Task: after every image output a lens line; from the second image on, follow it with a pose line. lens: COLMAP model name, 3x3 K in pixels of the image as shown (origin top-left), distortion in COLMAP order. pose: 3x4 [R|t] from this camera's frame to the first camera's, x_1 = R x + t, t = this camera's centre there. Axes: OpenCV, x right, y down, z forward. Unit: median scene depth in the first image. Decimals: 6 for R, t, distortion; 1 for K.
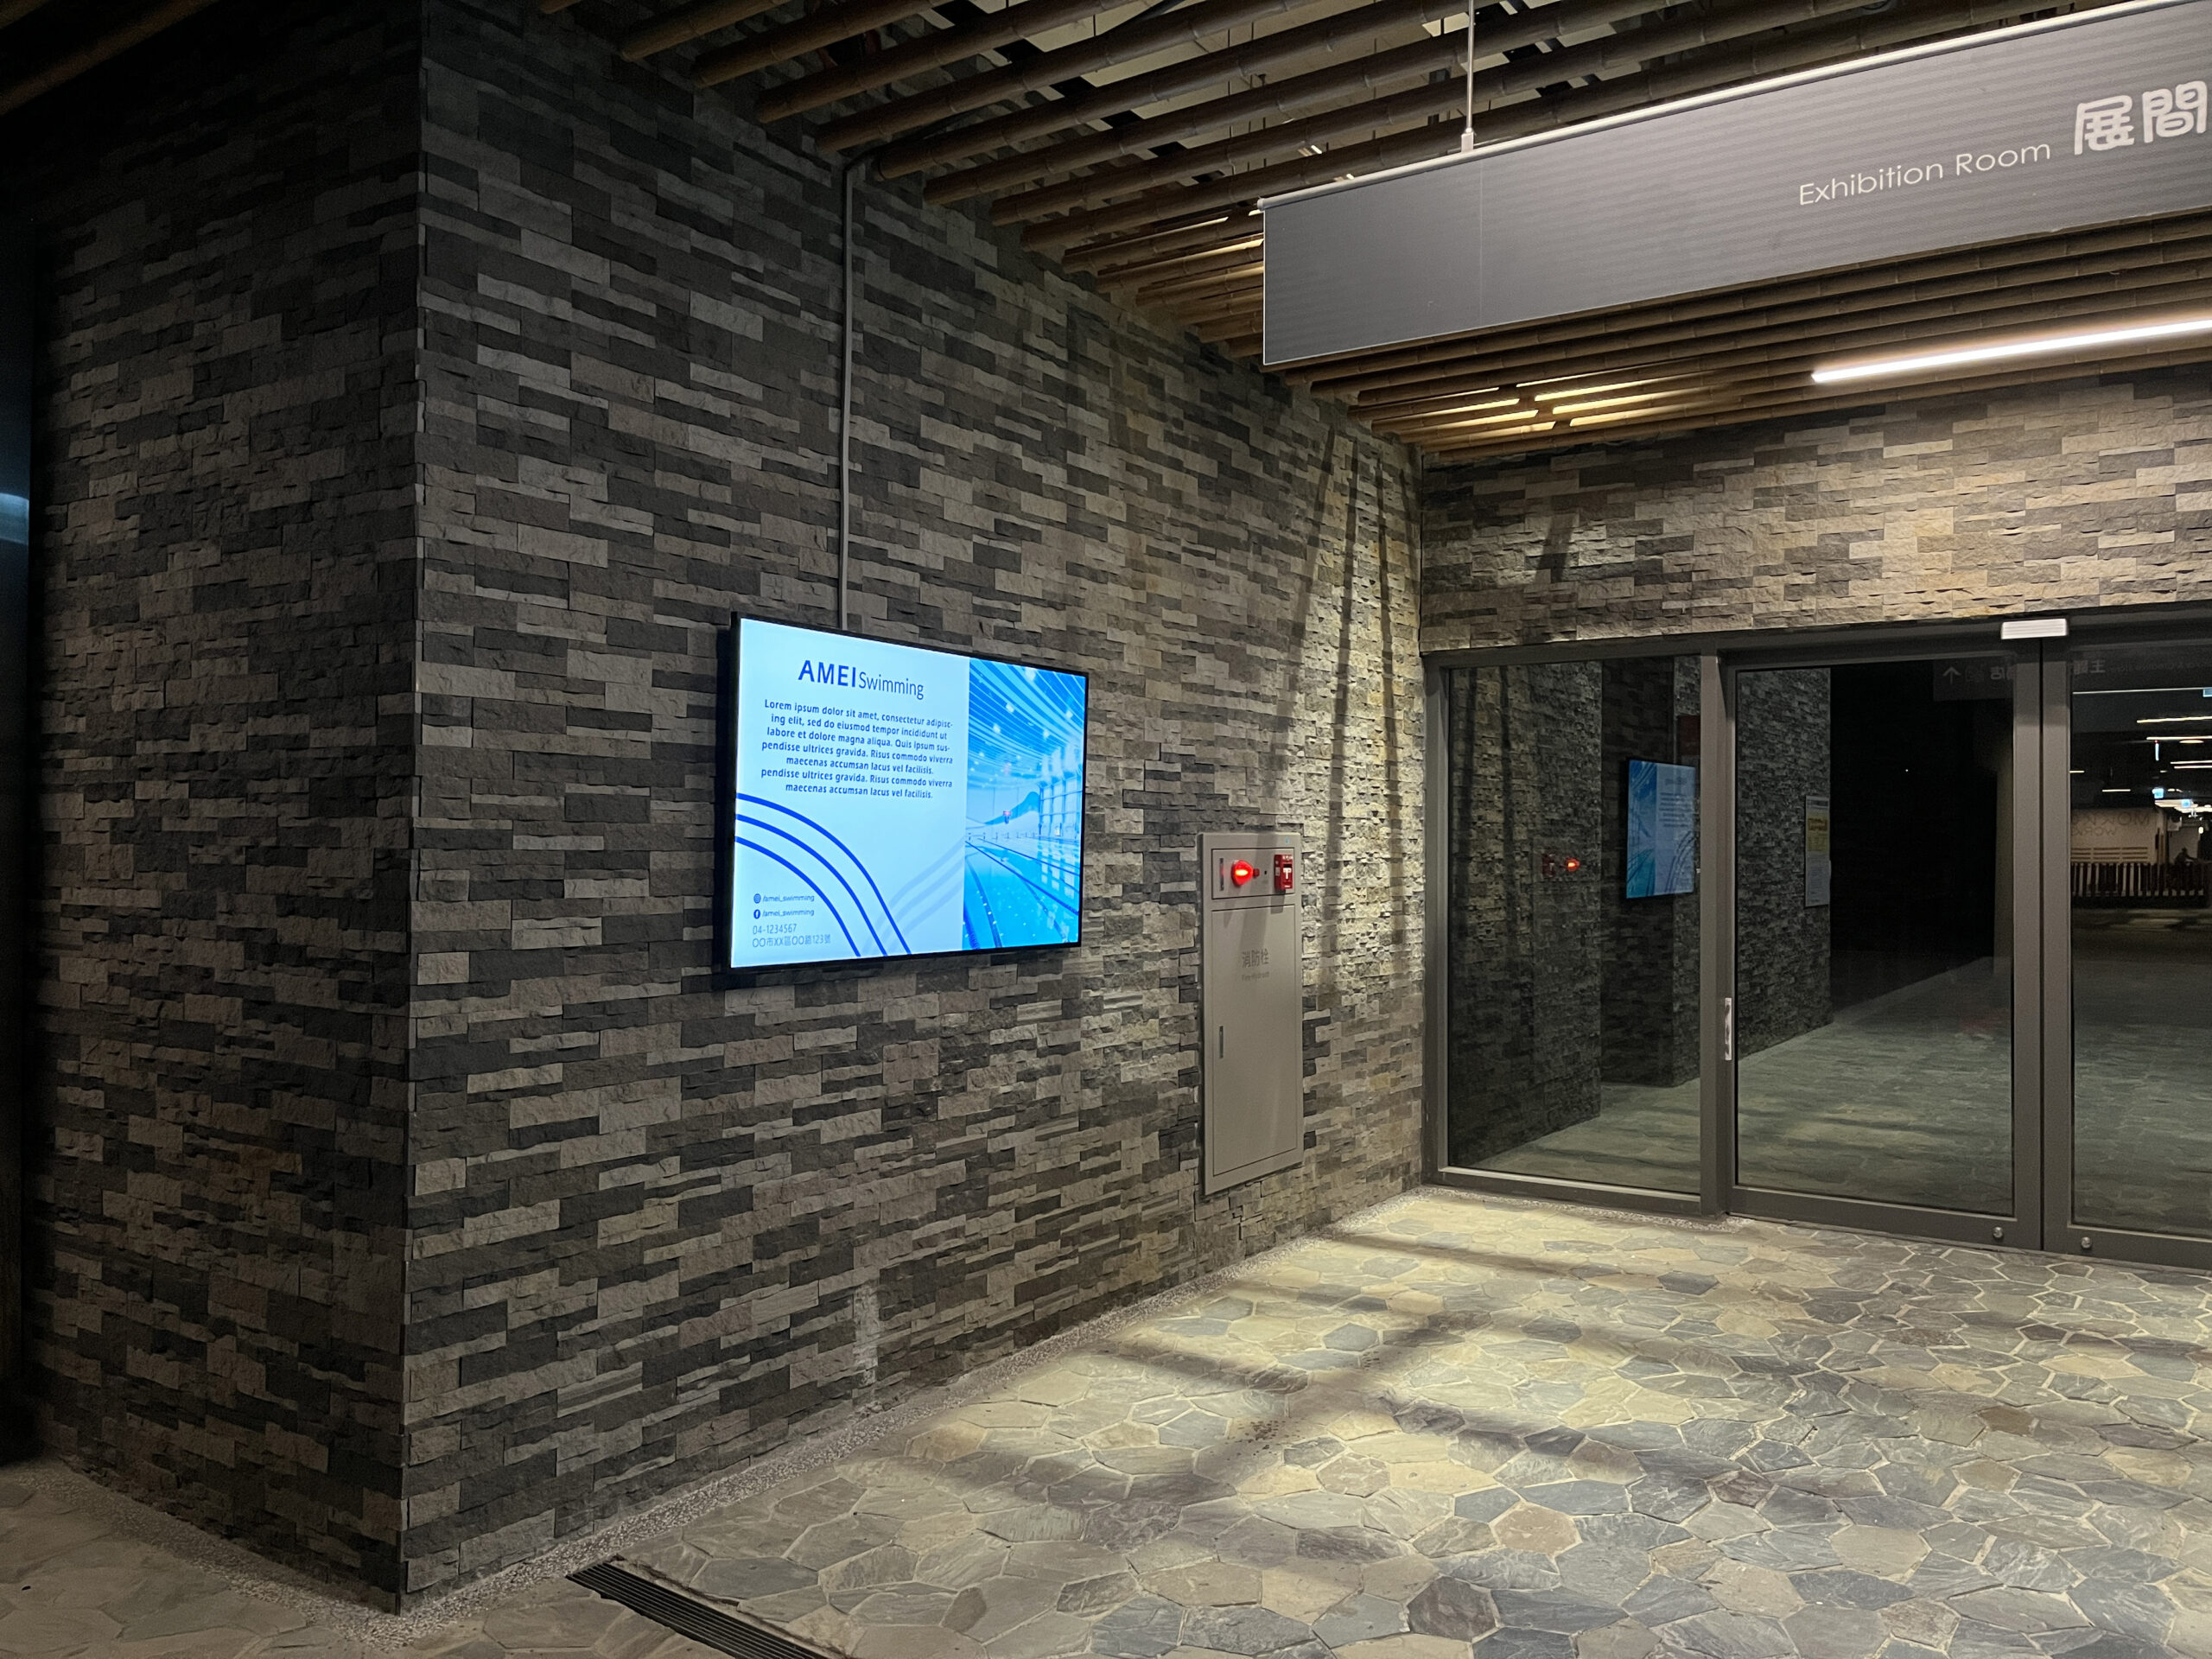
lens RADIAL K [[1672.7, 0, 1103.6], [0, 1672.7, 826.9], [0, 0, 1]] dist [0.042932, -0.050889]
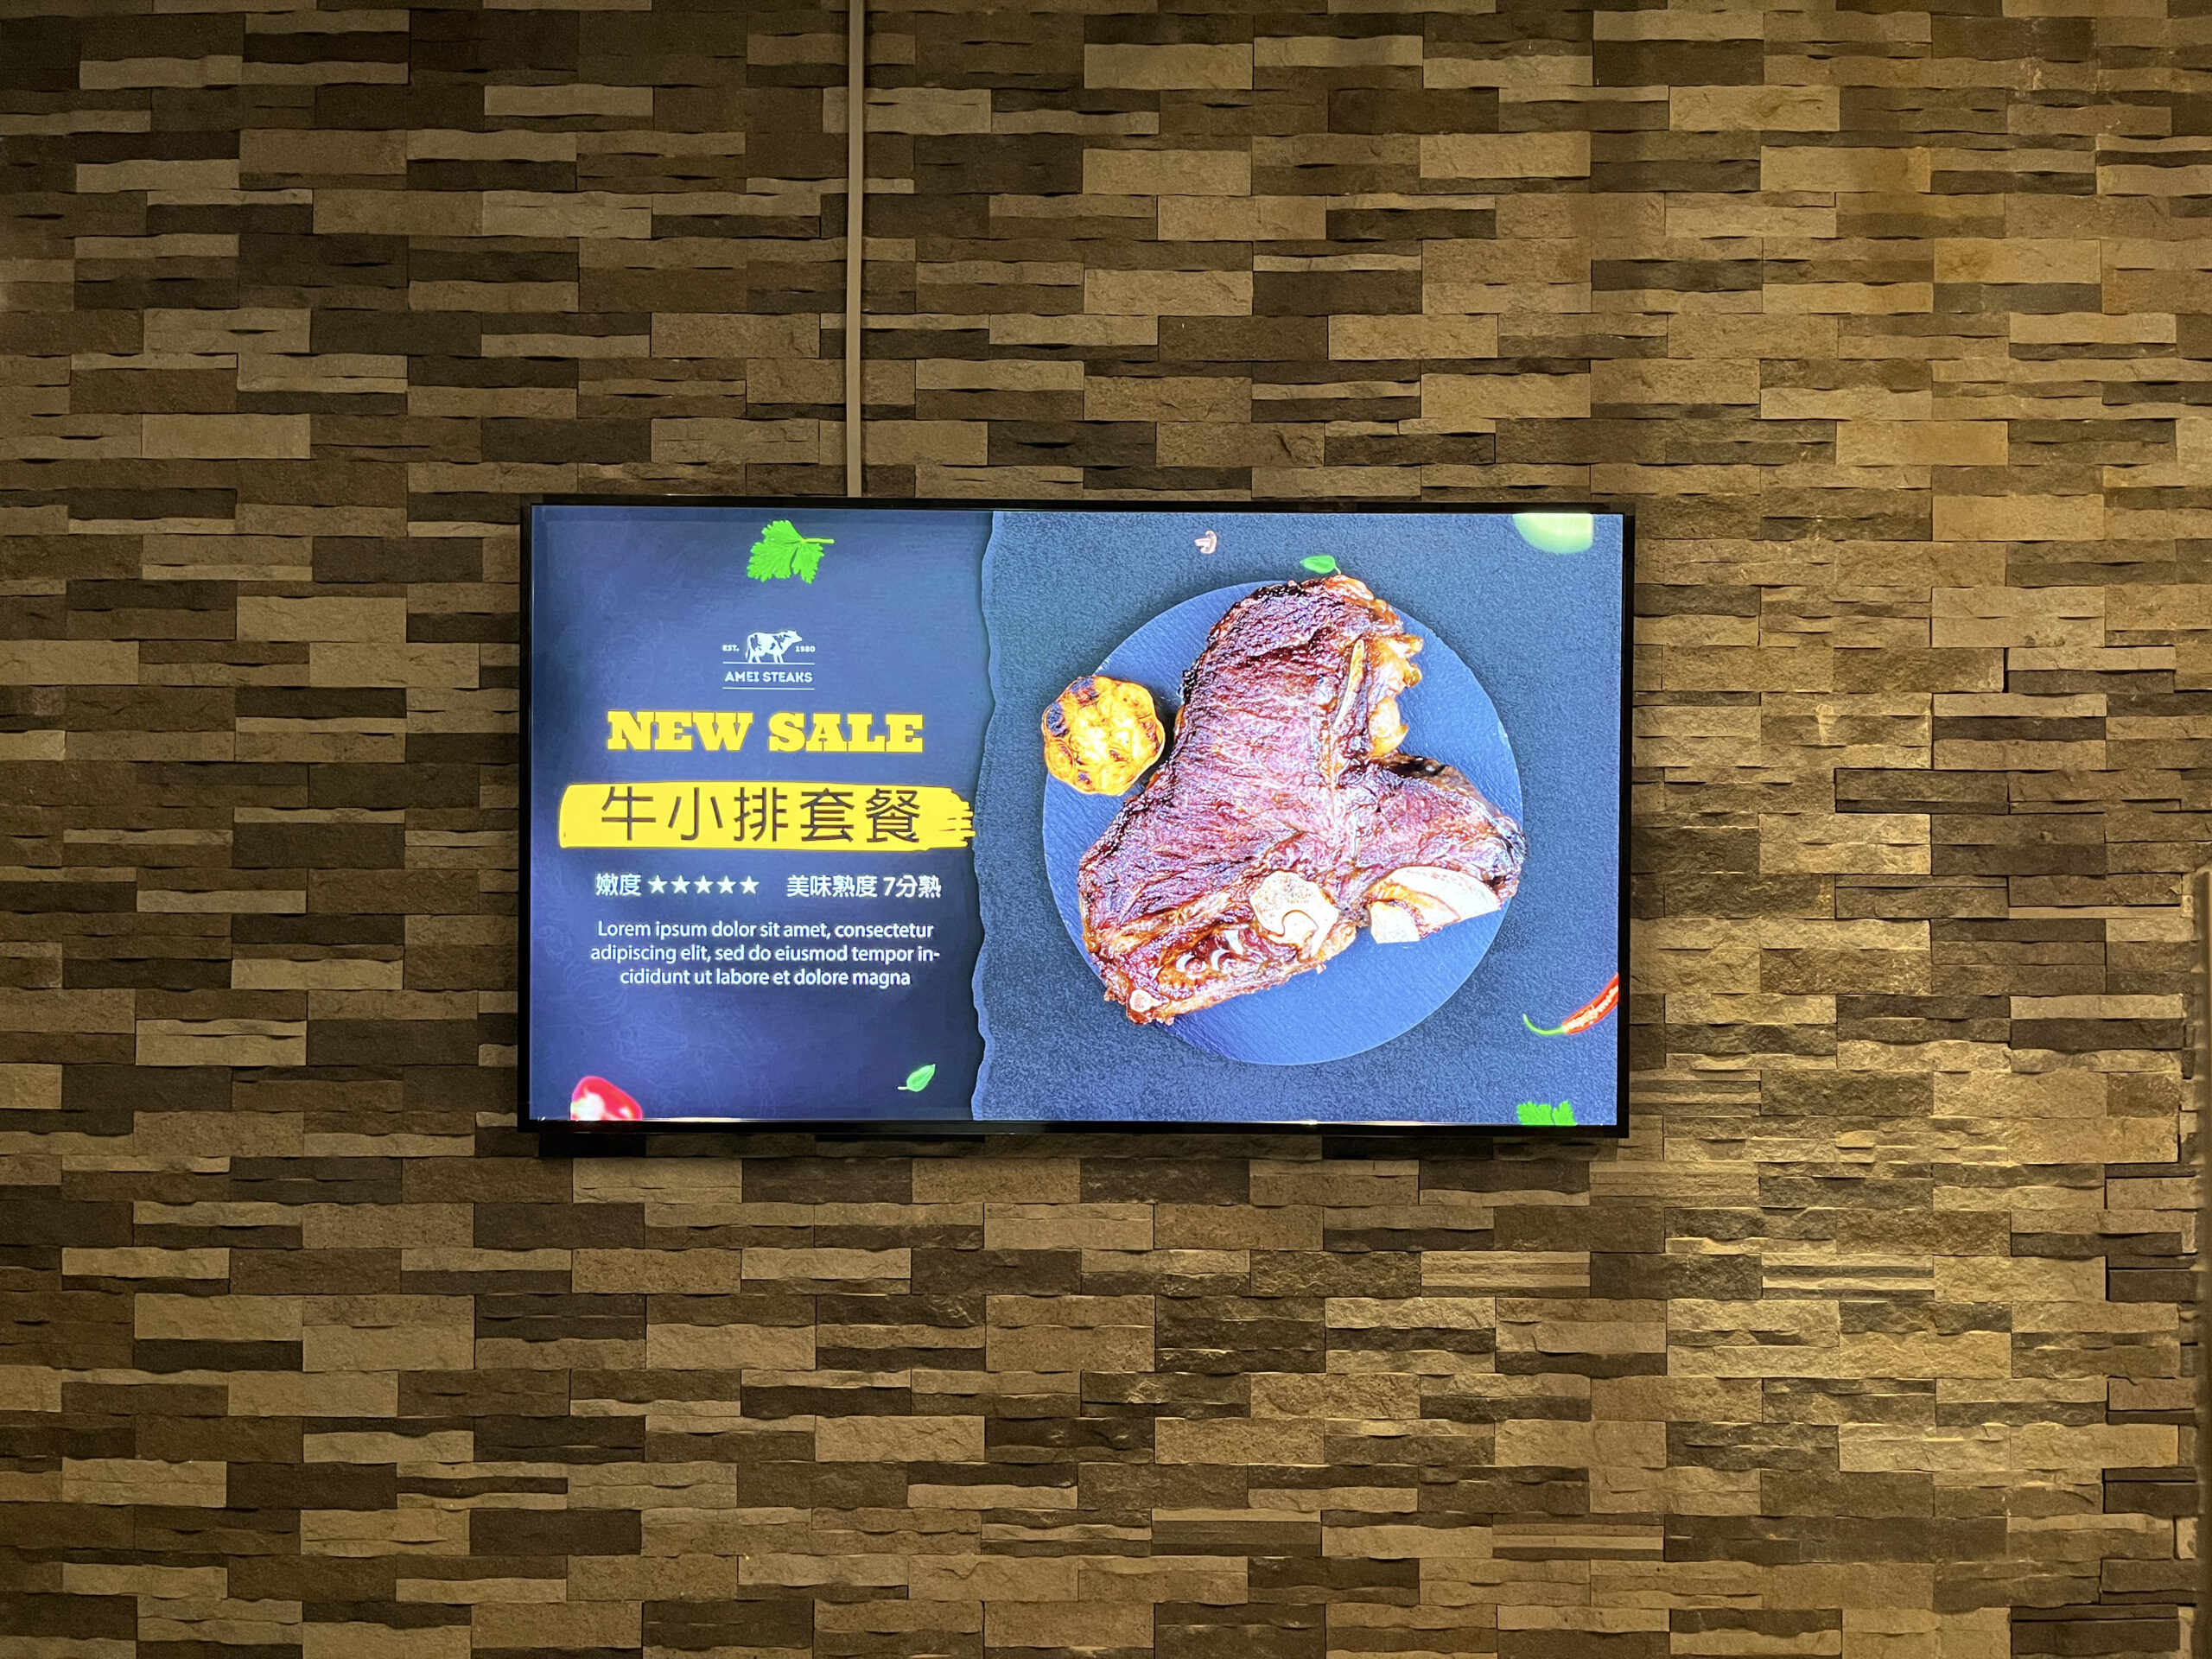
lens RADIAL K [[1672.7, 0, 1102.0], [0, 1672.7, 832.4], [0, 0, 1]] dist [0.042932, -0.050889]
pose [[0.551162, -0.014818, -0.834267, 0.321599], [0.011364, 0.999883, -0.010252, -0.005238], [0.834321, -0.003830, 0.551265, 0.752955]]
